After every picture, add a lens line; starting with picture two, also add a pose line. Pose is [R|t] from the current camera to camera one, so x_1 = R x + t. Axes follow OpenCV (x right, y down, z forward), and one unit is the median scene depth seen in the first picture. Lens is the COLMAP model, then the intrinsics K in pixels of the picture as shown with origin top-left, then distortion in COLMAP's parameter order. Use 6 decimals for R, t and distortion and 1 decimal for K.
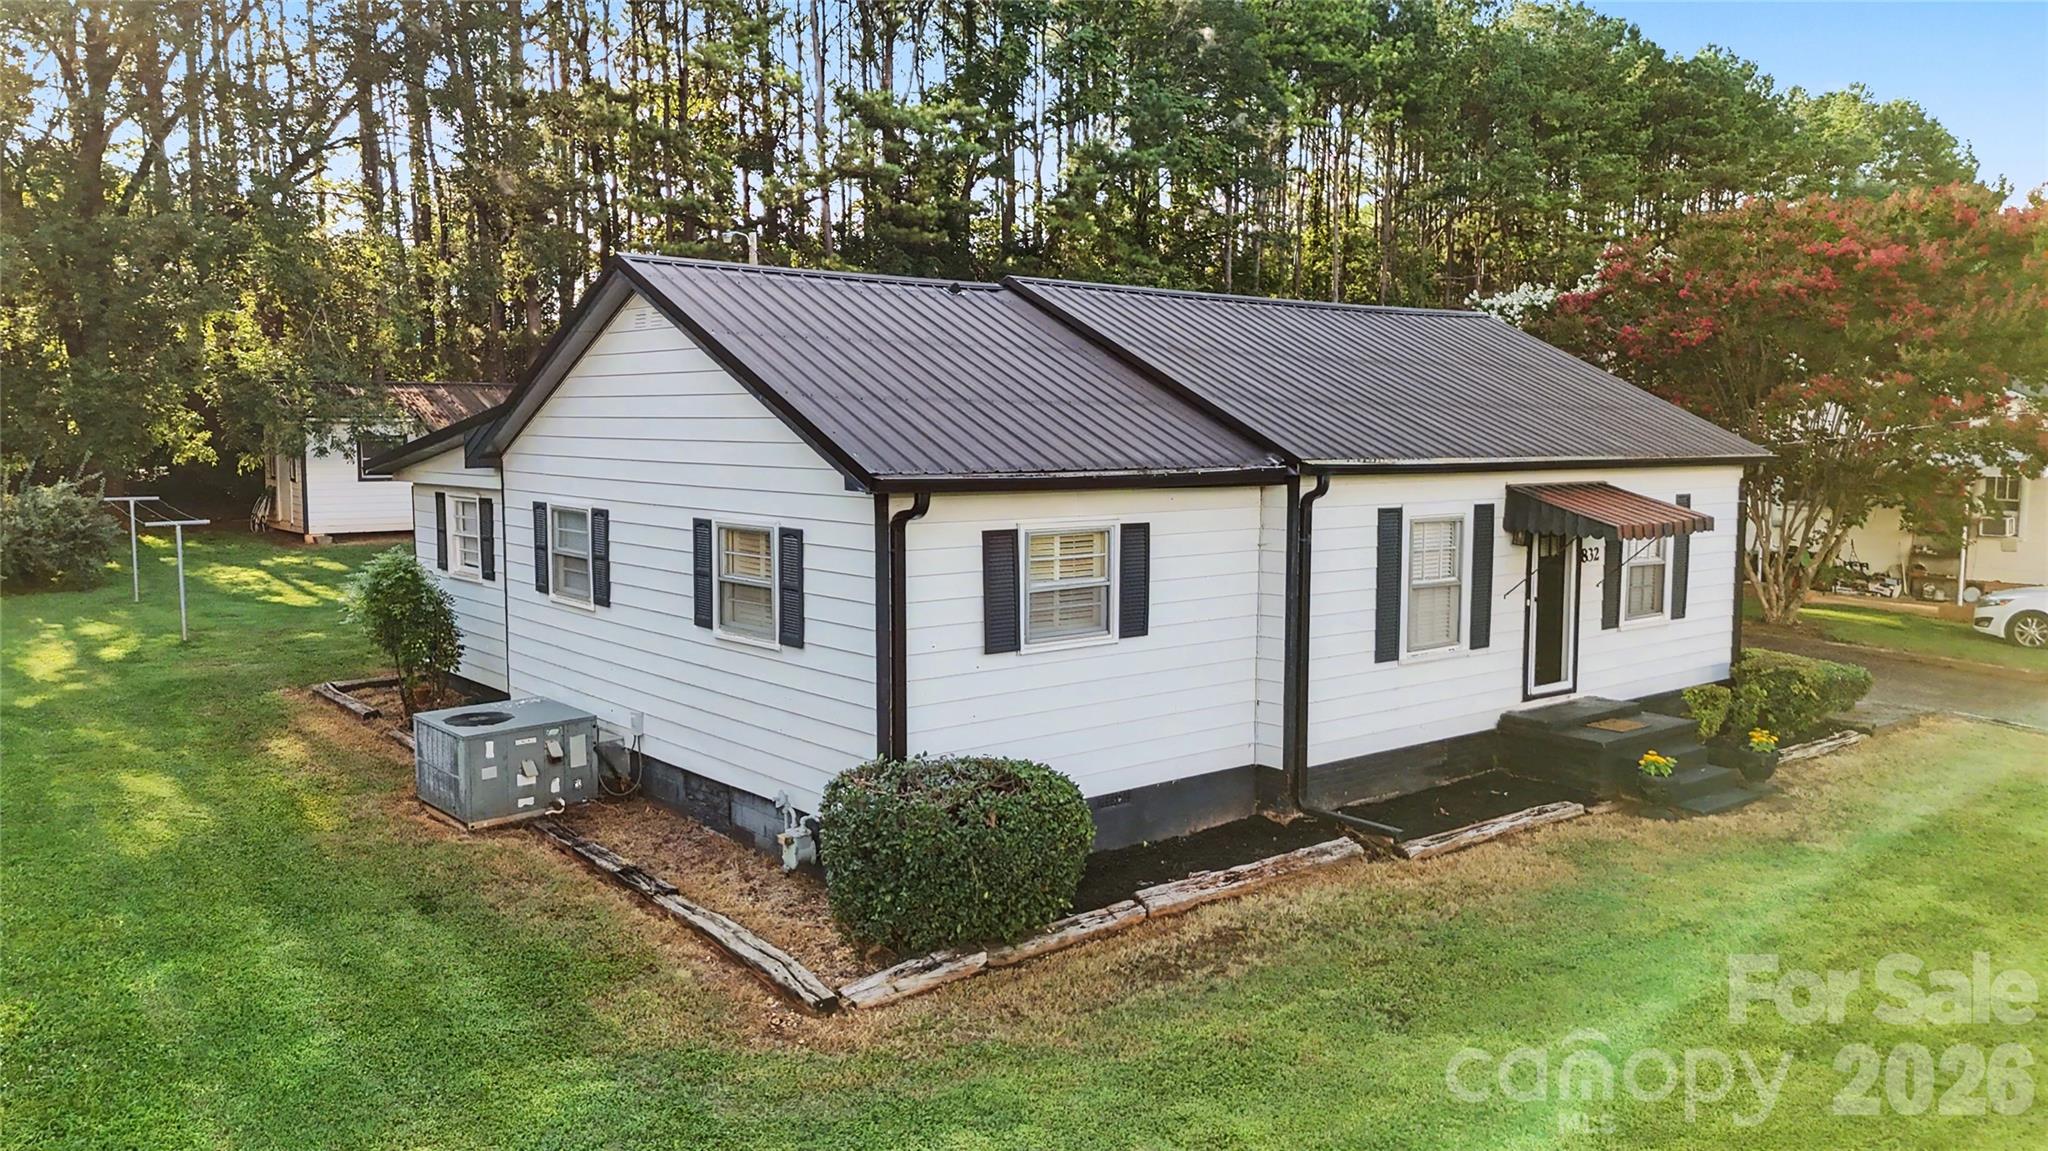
lens RADIAL K [[1524.6, 0, 1031.9], [0, 1524.6, 586.7], [0, 0, 1]] dist [0.067617, -0.057690]
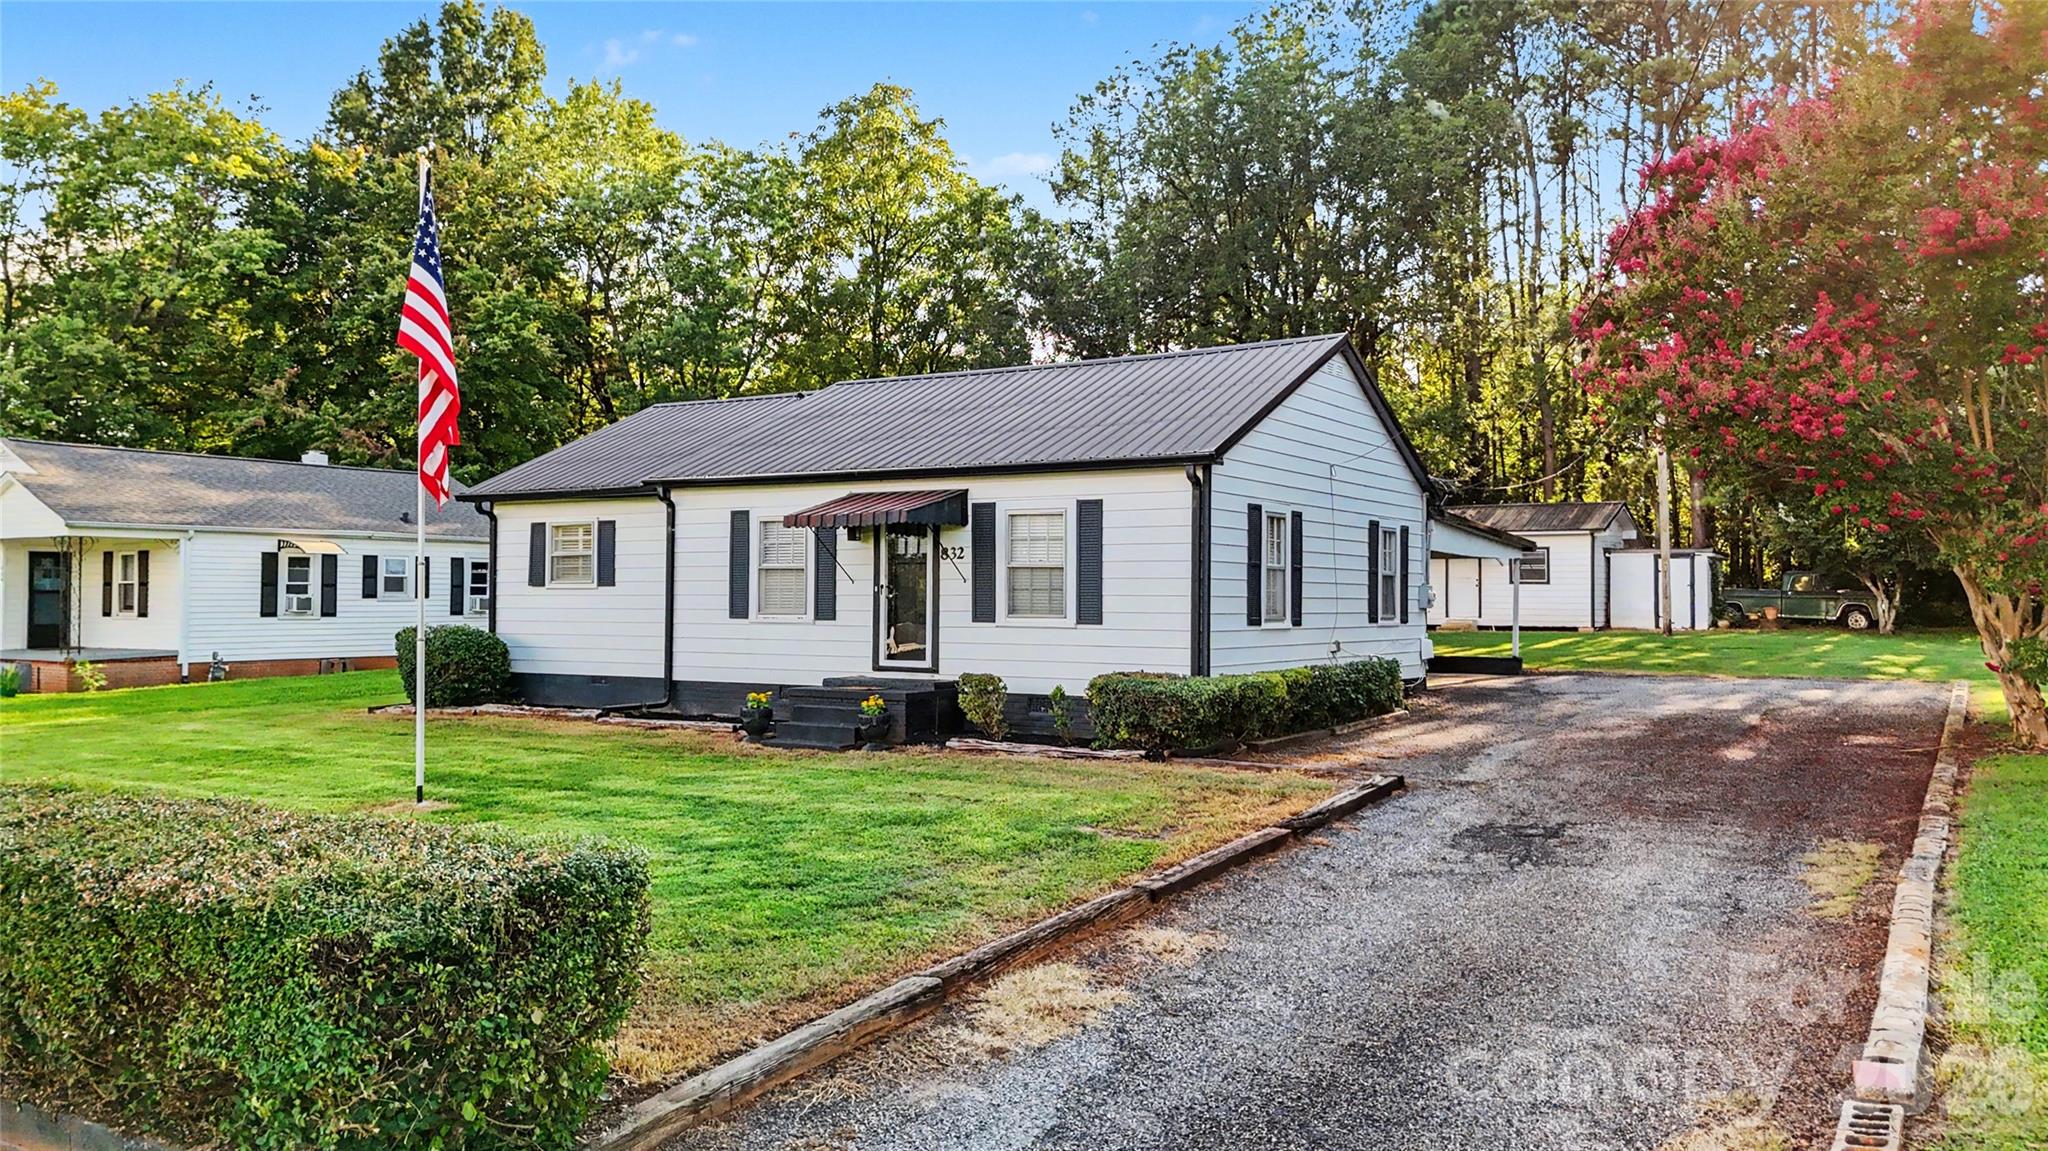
lens RADIAL K [[1528.1, 0, 1031.4], [0, 1528.1, 567.7], [0, 0, 1]] dist [0.047158, -0.009144]
pose [[0.313677, -0.024403, -0.949216, 1.593139], [-0.103444, 0.992842, -0.059708, 0.056520], [0.943878, 0.116920, 0.308907, 0.776177]]
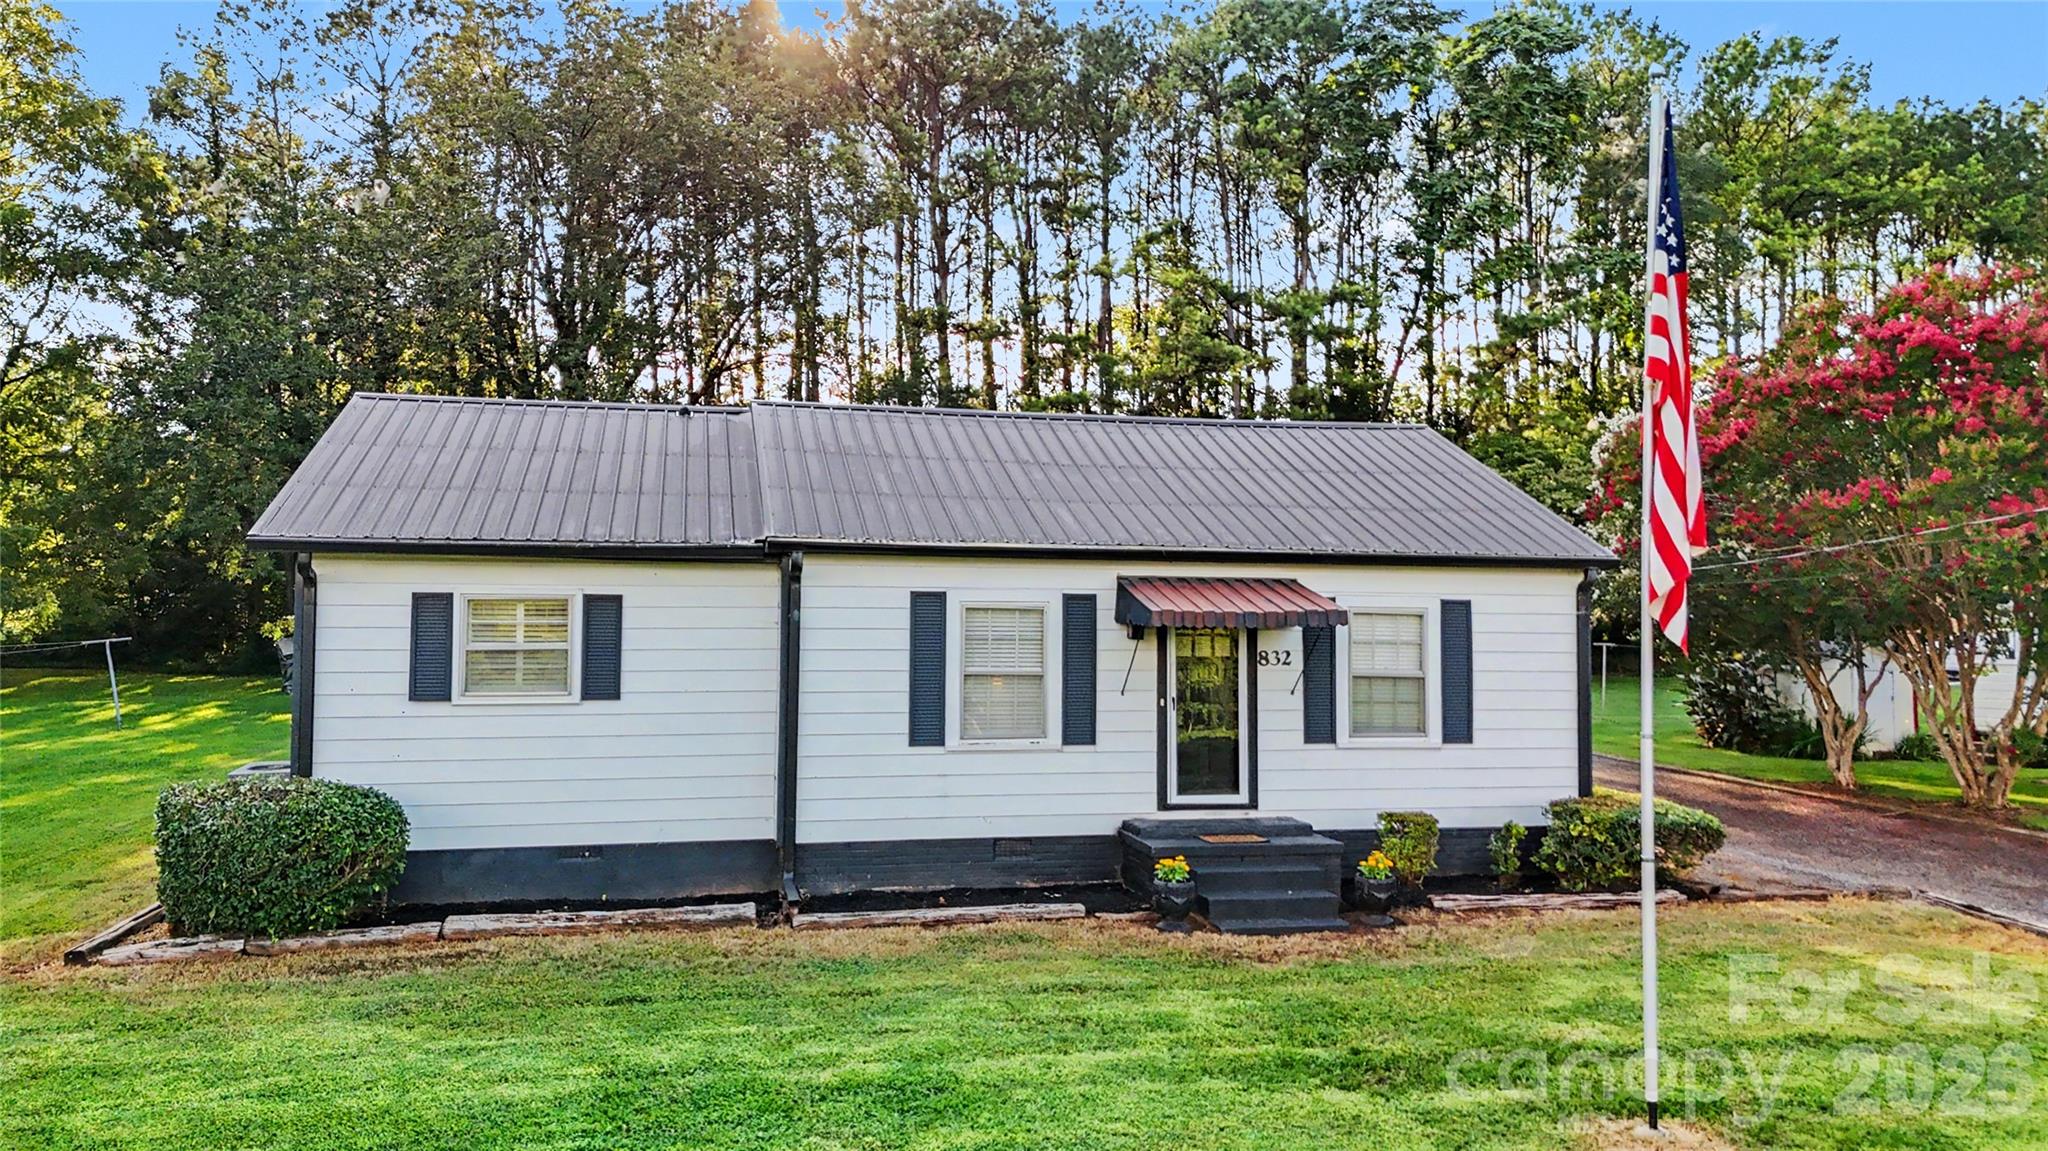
lens RADIAL K [[1524.6, 0, 1037.4], [0, 1524.6, 557.5], [0, 0, 1]] dist [0.067617, -0.057690]
pose [[0.893130, -0.020798, -0.449317, 0.710365], [-0.048777, 0.988561, -0.142717, 0.062541], [0.447145, 0.149381, 0.881899, 0.136176]]
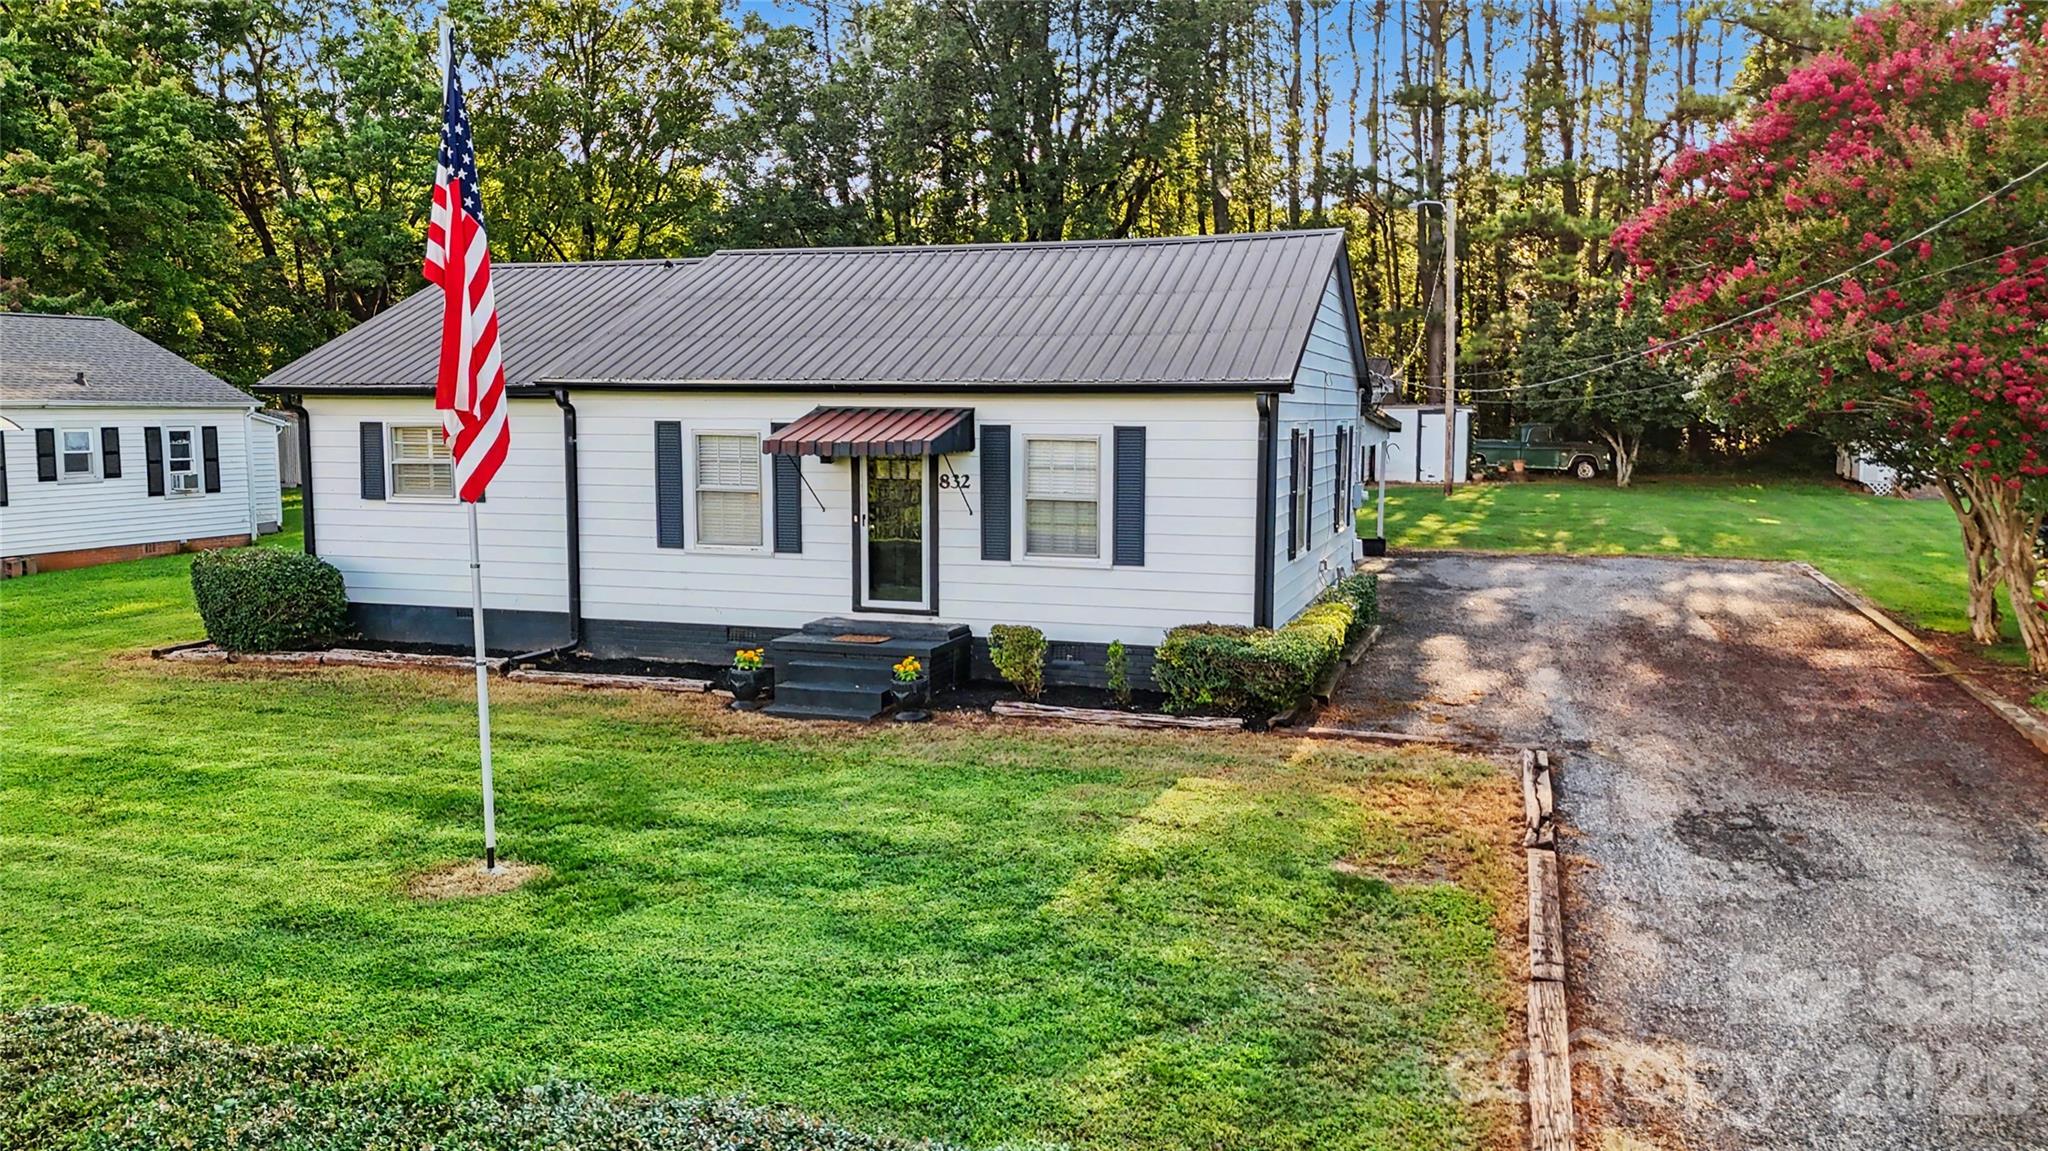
lens RADIAL K [[1524.6, 0, 1027.1], [0, 1524.6, 562.4], [0, 0, 1]] dist [0.067617, -0.057690]
pose [[0.533303, 0.079785, -0.842153, 1.346236], [-0.089059, 0.995305, 0.037897, -0.010415], [0.841223, 0.054791, 0.537905, 0.558914]]
